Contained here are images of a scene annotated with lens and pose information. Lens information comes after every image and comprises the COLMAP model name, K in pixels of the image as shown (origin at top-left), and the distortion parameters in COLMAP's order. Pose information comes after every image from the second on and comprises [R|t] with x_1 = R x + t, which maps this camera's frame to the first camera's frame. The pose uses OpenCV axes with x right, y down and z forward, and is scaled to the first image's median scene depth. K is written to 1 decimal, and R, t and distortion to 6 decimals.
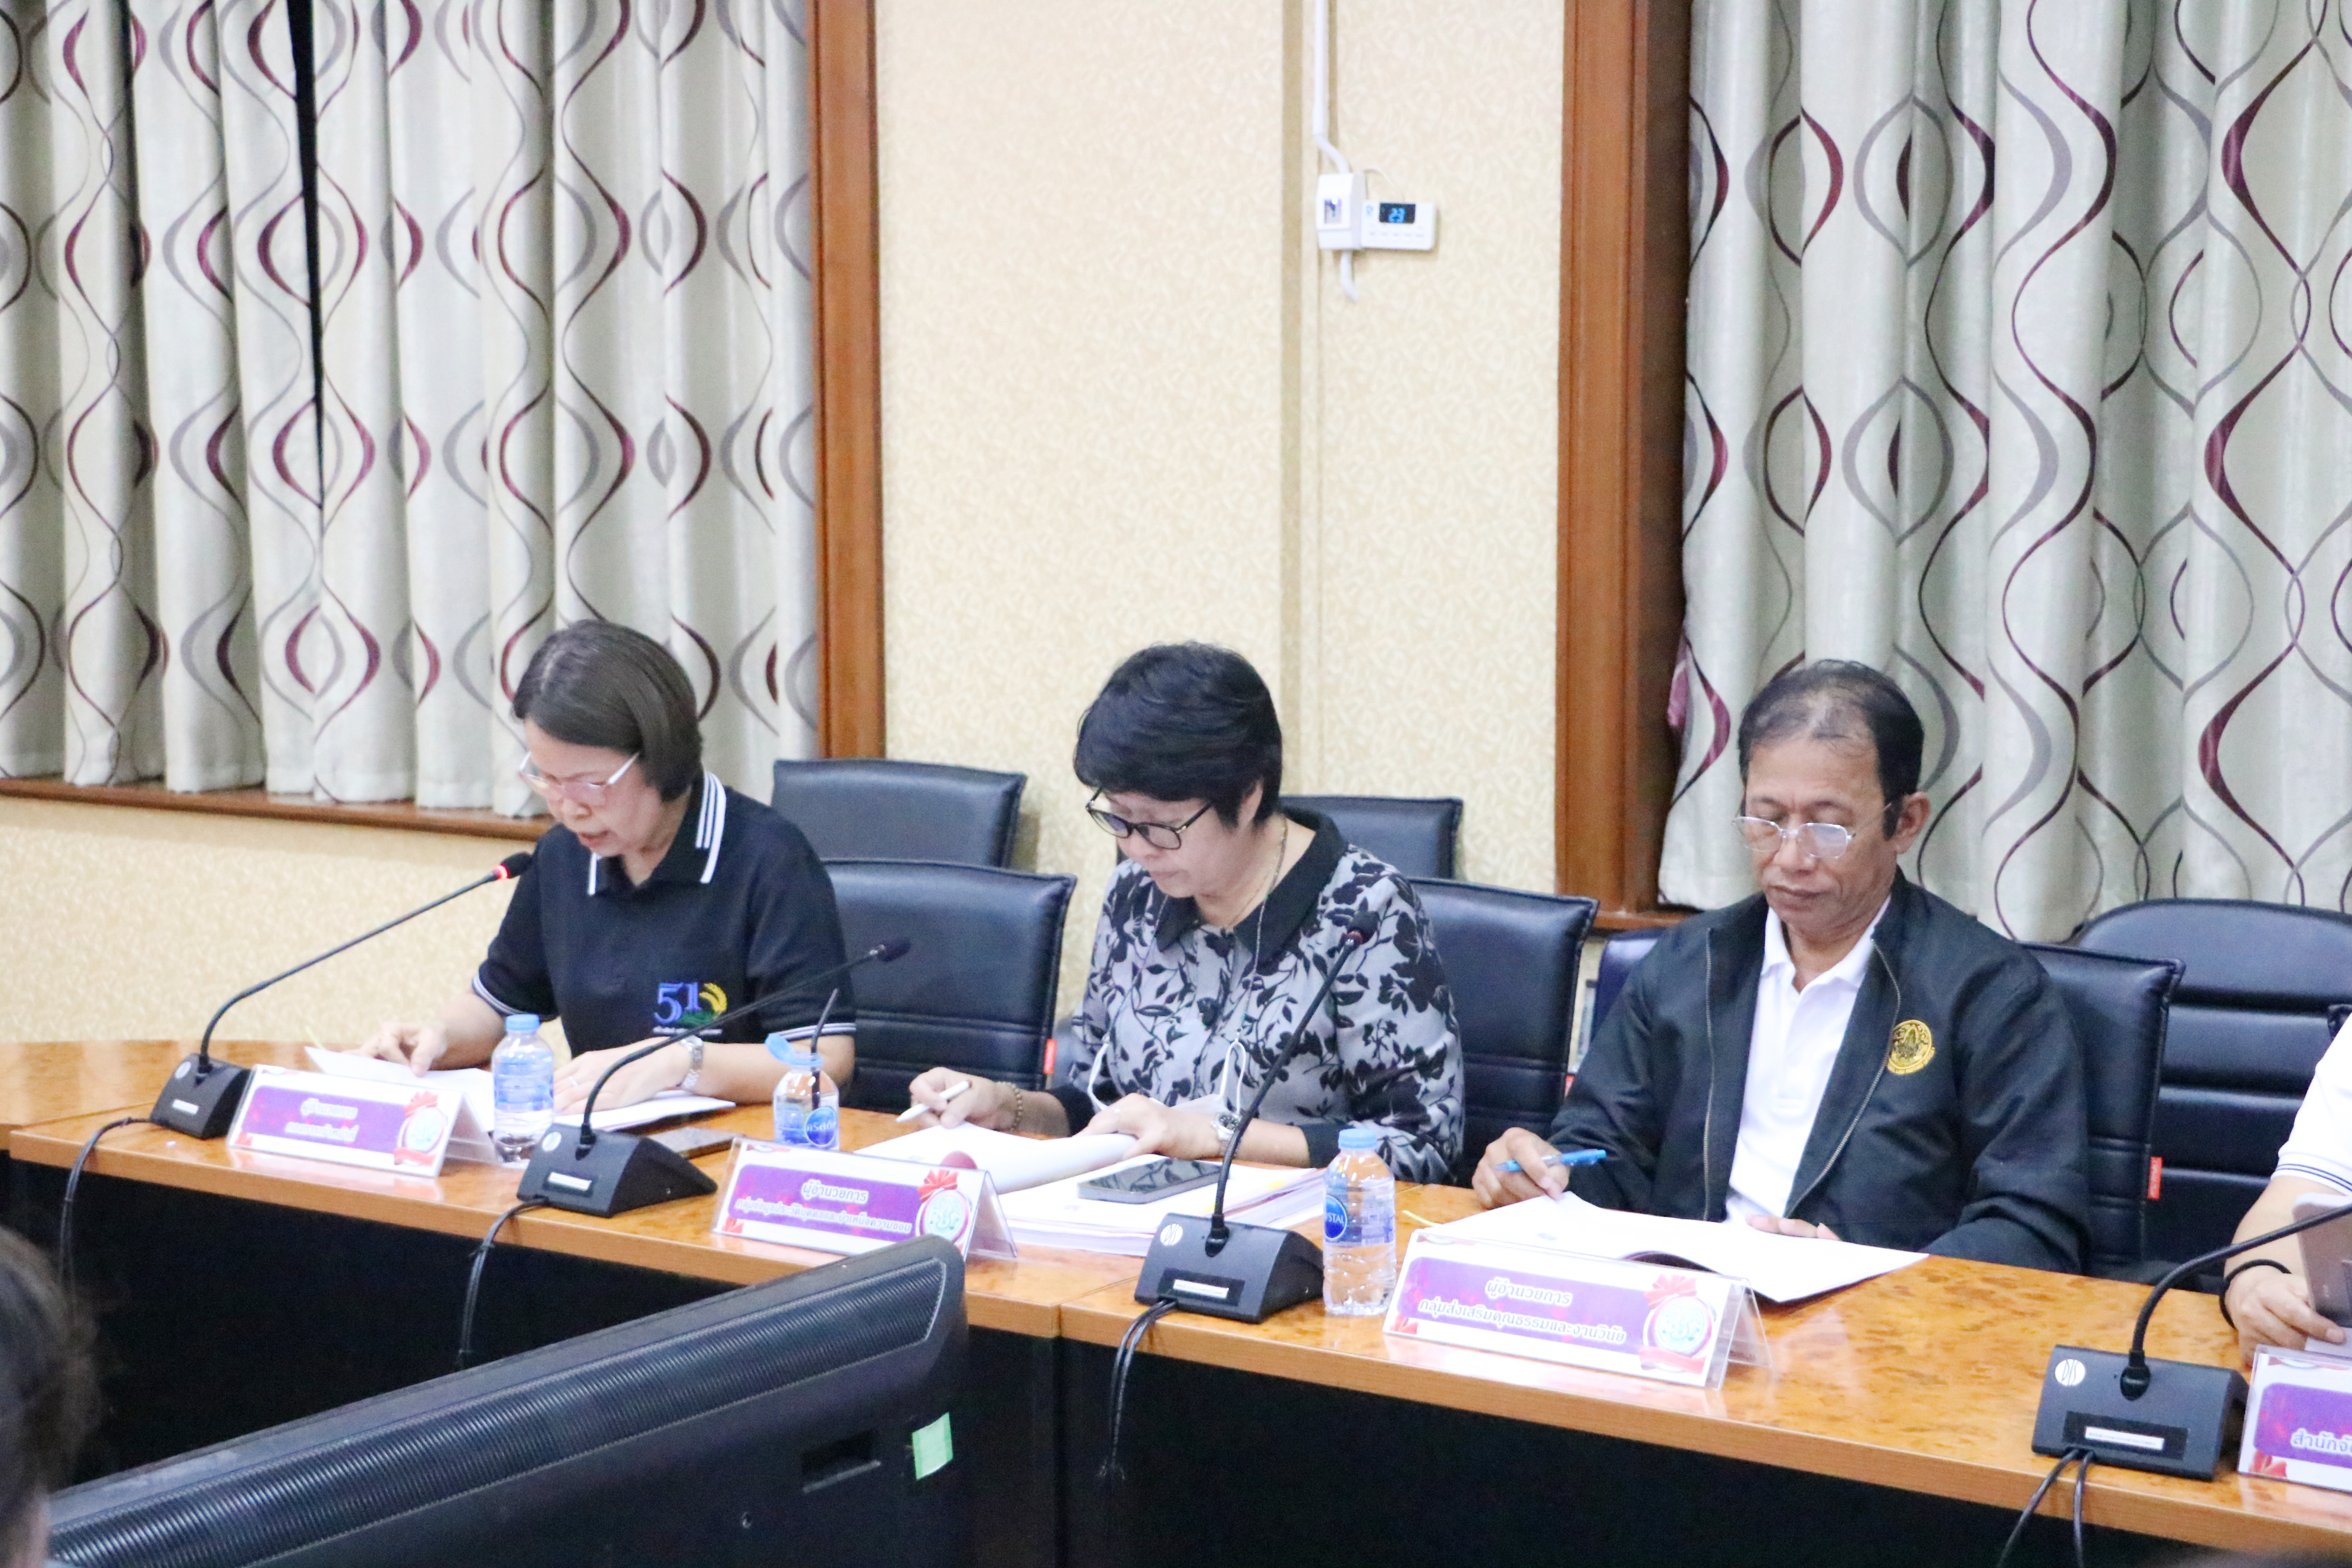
lens RADIAL K [[3698.2, 0, 1176.0], [0, 3698.2, 784.0], [0, 0, 1]] dist [0.135938, -0.066976]
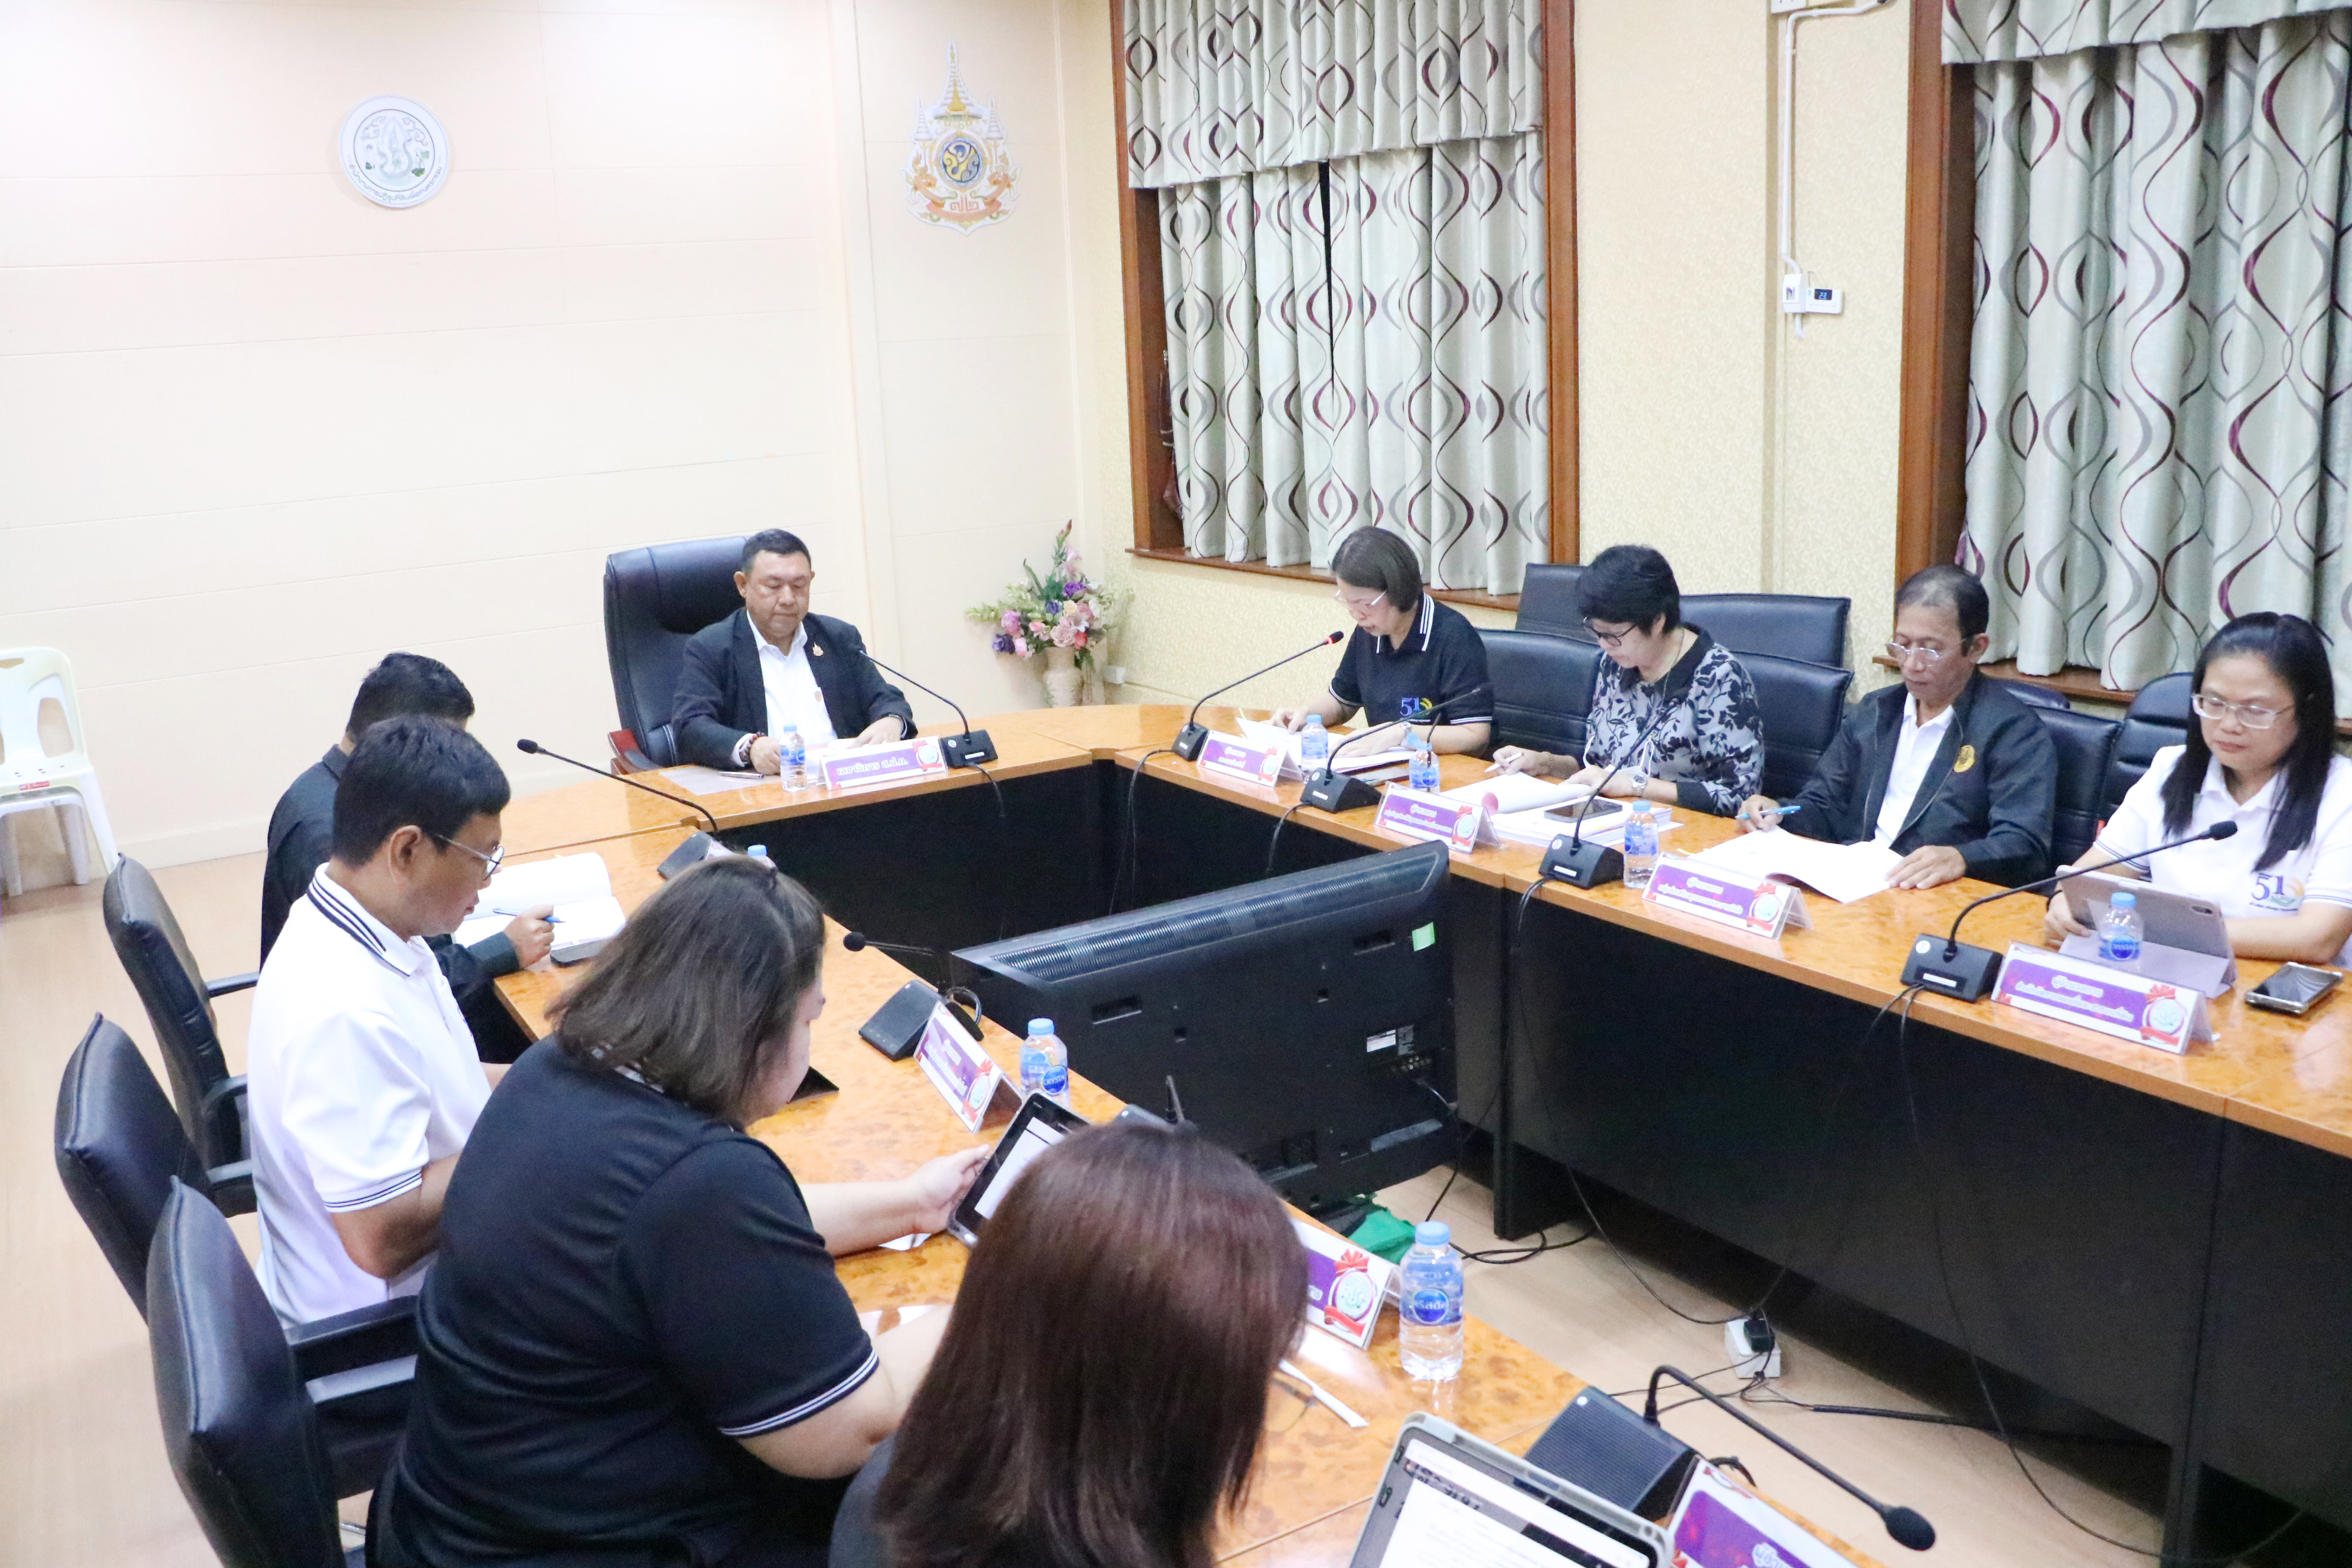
lens RADIAL K [[1944.2, 0, 1176.0], [0, 1944.2, 784.0], [0, 0, 1]] dist [-0.211119, 0.187320]
pose [[0.926538, 0.051092, -0.372715, 0.168092], [0.003769, 0.989424, 0.145001, -0.060442], [0.376182, -0.135753, 0.916547, -0.077269]]
